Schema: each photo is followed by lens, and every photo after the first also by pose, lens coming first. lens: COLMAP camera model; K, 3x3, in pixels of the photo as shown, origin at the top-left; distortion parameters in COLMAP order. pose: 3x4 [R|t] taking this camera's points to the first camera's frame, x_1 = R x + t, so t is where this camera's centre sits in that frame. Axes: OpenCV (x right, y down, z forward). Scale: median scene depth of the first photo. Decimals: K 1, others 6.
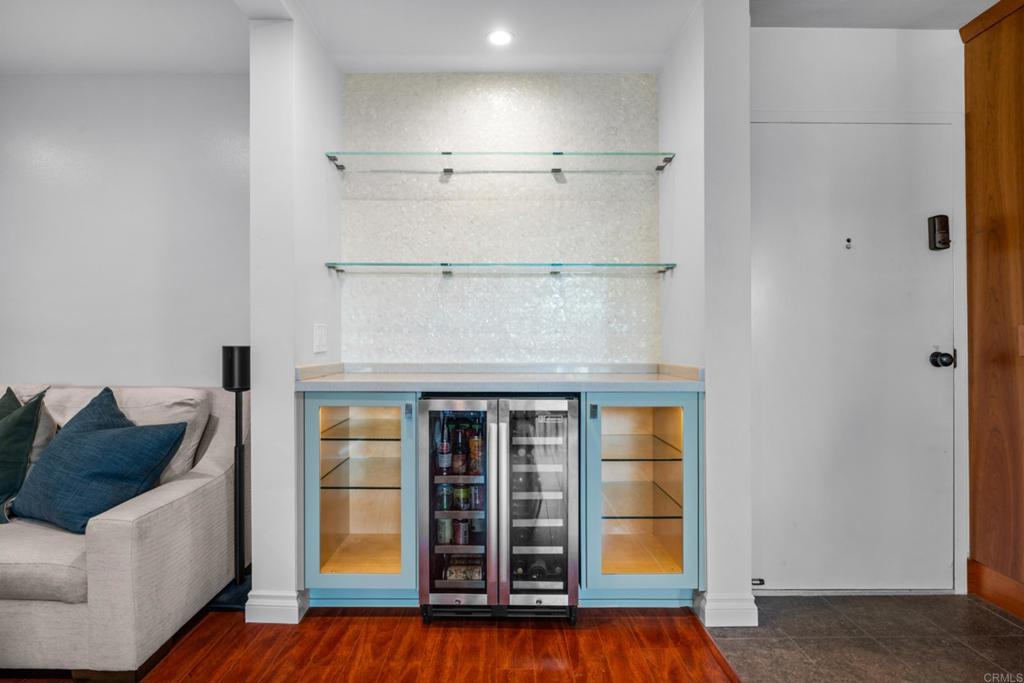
lens RADIAL K [[578.8, 0, 511.3], [0, 578.8, 343.5], [0, 0, 1]] dist [-0.016181, 0.001070]
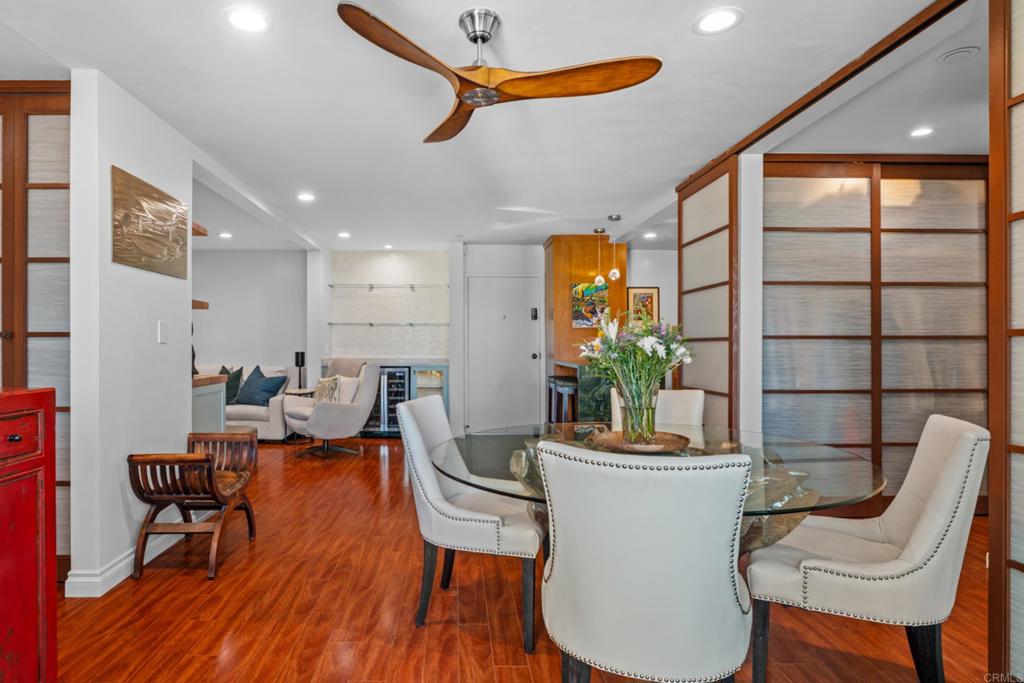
lens RADIAL K [[567.4, 0, 475.6], [0, 567.4, 342.5], [0, 0, 1]] dist [-0.000635, -0.000233]
pose [[0.999822, 0.000300, 0.018844, 0.389409], [-0.000295, 1.000000, -0.000248, -0.044157], [-0.018844, 0.000242, 0.999822, -1.991426]]
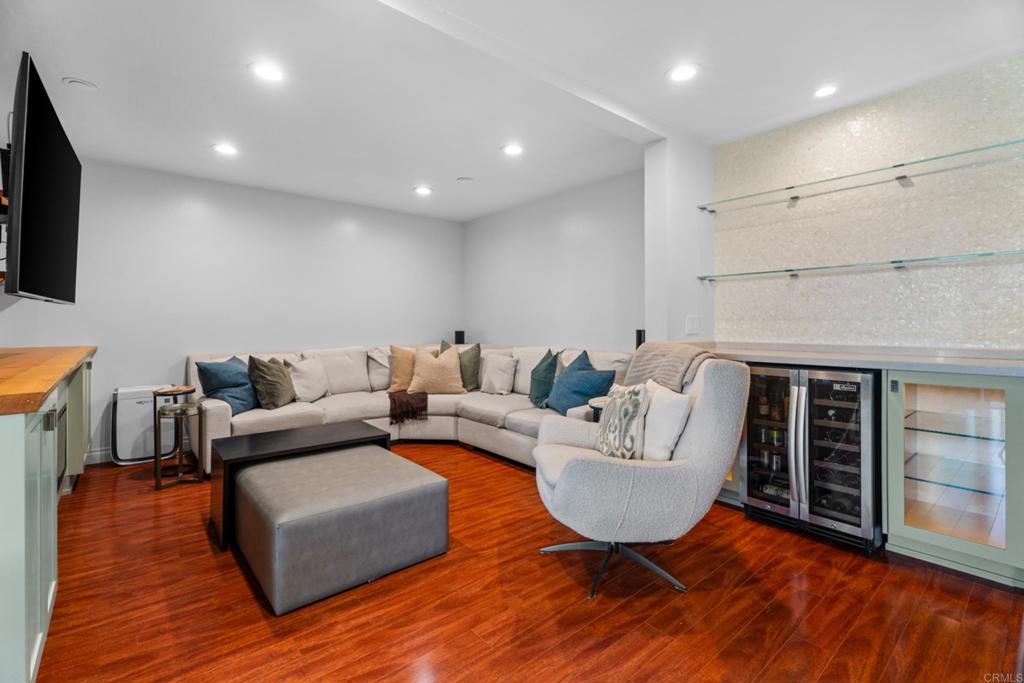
lens RADIAL K [[463.6, 0, 513.2], [0, 463.6, 332.5], [0, 0, 1]] dist [0.000211, 0.000138]
pose [[0.649505, 0.011360, -0.760273, 0.331170], [-0.004238, 0.999927, 0.011321, -0.000703], [0.760346, -0.004131, 0.649506, -0.209764]]
